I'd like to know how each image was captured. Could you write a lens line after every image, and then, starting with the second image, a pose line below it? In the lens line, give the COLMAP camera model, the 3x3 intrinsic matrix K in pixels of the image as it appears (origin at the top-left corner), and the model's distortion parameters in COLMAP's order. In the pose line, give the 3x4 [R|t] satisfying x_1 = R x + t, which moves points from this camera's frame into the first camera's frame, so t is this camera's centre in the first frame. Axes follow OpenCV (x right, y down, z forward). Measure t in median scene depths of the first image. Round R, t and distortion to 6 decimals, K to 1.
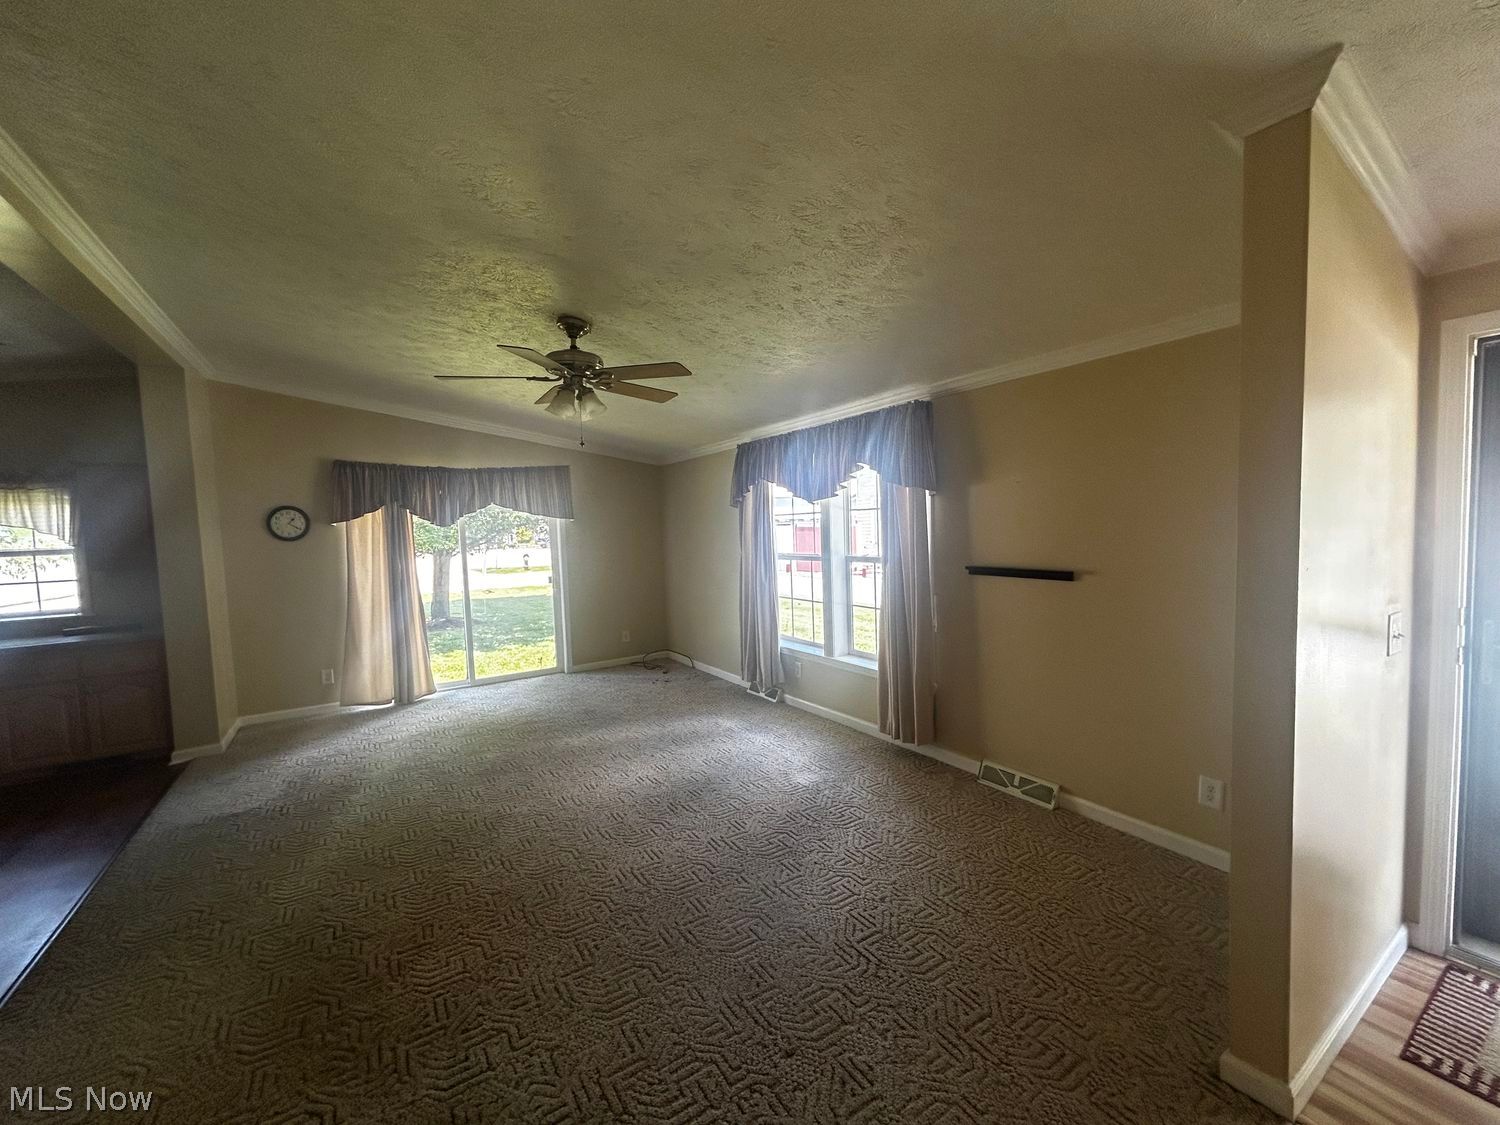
lens RADIAL K [[607.6, 0, 748.4], [0, 607.6, 563.0], [0, 0, 1]] dist [-0.000103, -0.000646]
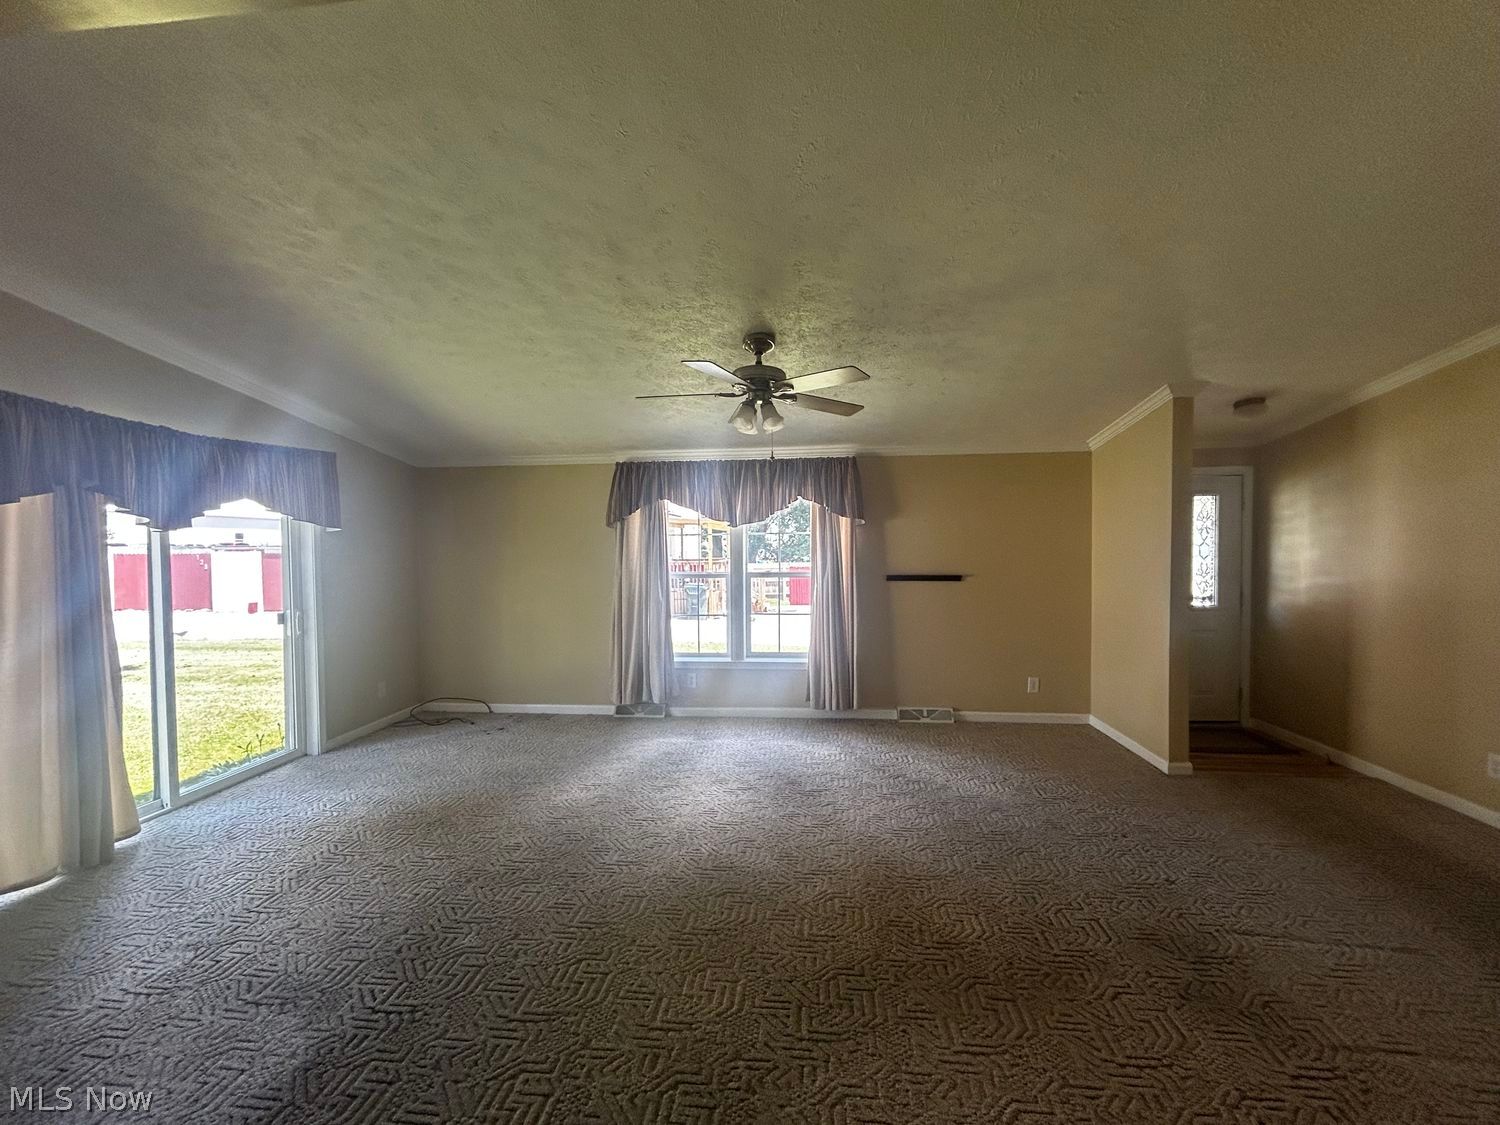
lens RADIAL K [[607.6, 0, 748.4], [0, 607.6, 563.0], [0, 0, 1]] dist [-0.000103, -0.000646]
pose [[0.622475, 0.006900, 0.782610, -0.736307], [0.035692, 0.998670, -0.037195, 0.013518], [-0.781826, 0.051086, 0.621401, 0.262418]]
